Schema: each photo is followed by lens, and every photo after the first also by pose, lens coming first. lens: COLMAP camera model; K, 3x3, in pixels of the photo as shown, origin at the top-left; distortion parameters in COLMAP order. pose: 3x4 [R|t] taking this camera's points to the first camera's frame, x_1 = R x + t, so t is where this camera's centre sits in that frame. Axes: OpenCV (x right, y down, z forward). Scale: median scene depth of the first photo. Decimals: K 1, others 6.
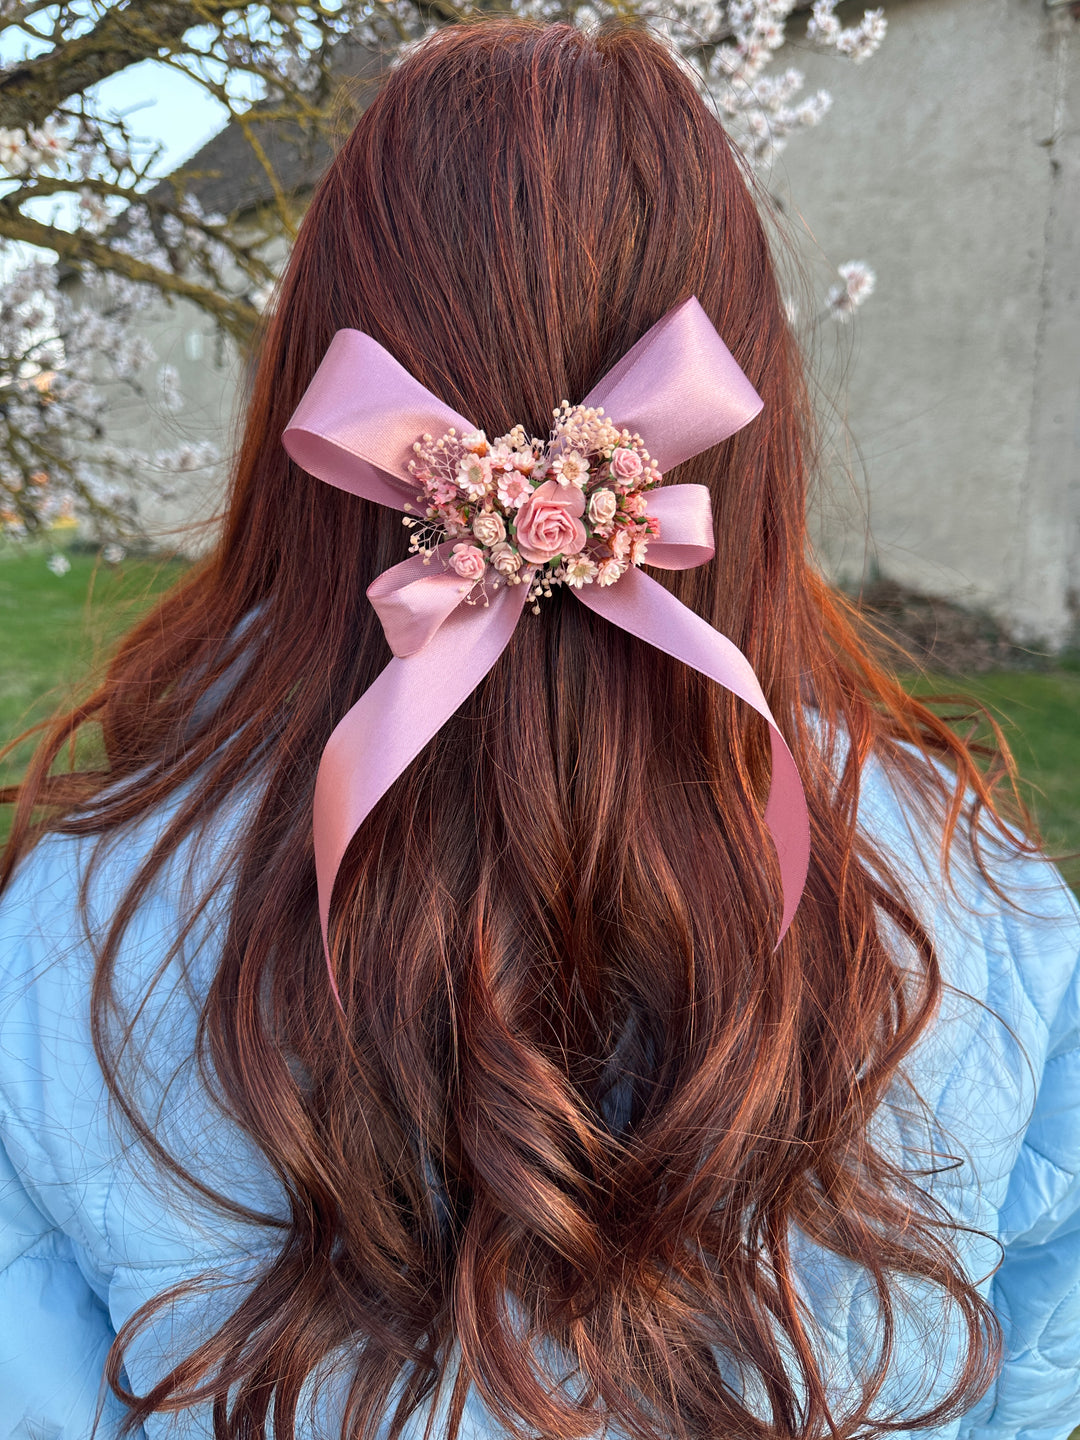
lens RADIAL K [[1056.9, 0, 542.6], [0, 1056.9, 697.9], [0, 0, 1]] dist [0.058195, -0.088214]
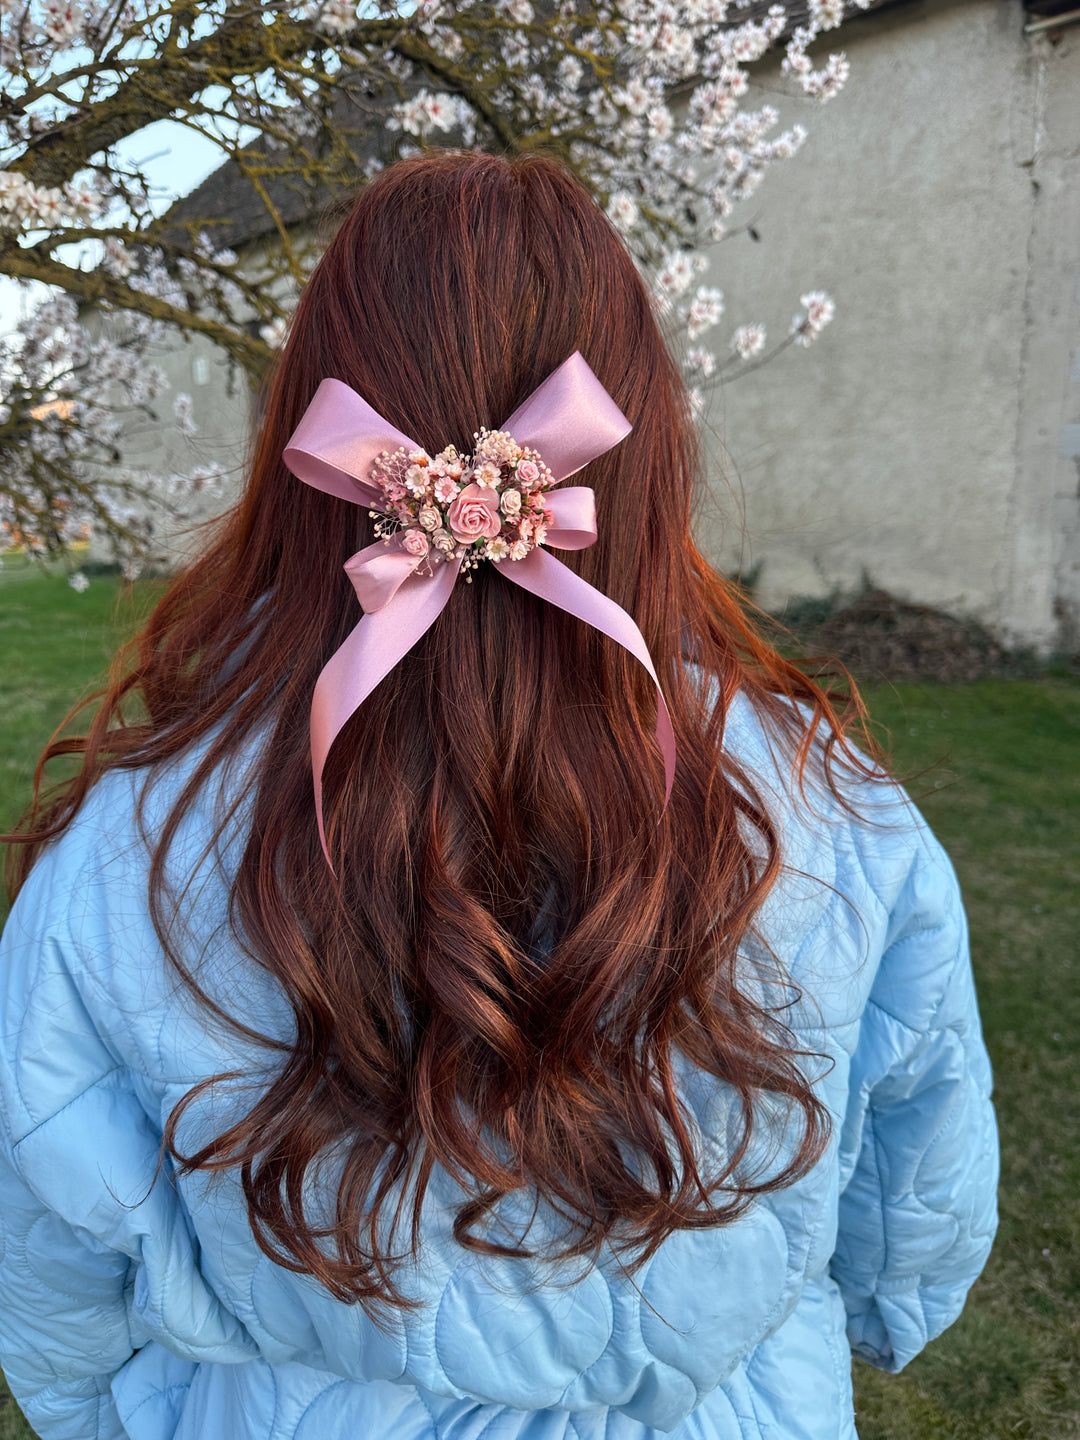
lens RADIAL K [[1052.2, 0, 540.0], [0, 1052.2, 720.0], [0, 0, 1]] dist [-0.011004, -0.008618]
pose [[0.999914, -0.009513, -0.008986, 0.082901], [0.009569, 0.999935, 0.006147, 0.078421], [0.008927, -0.006232, 0.999941, -0.308616]]
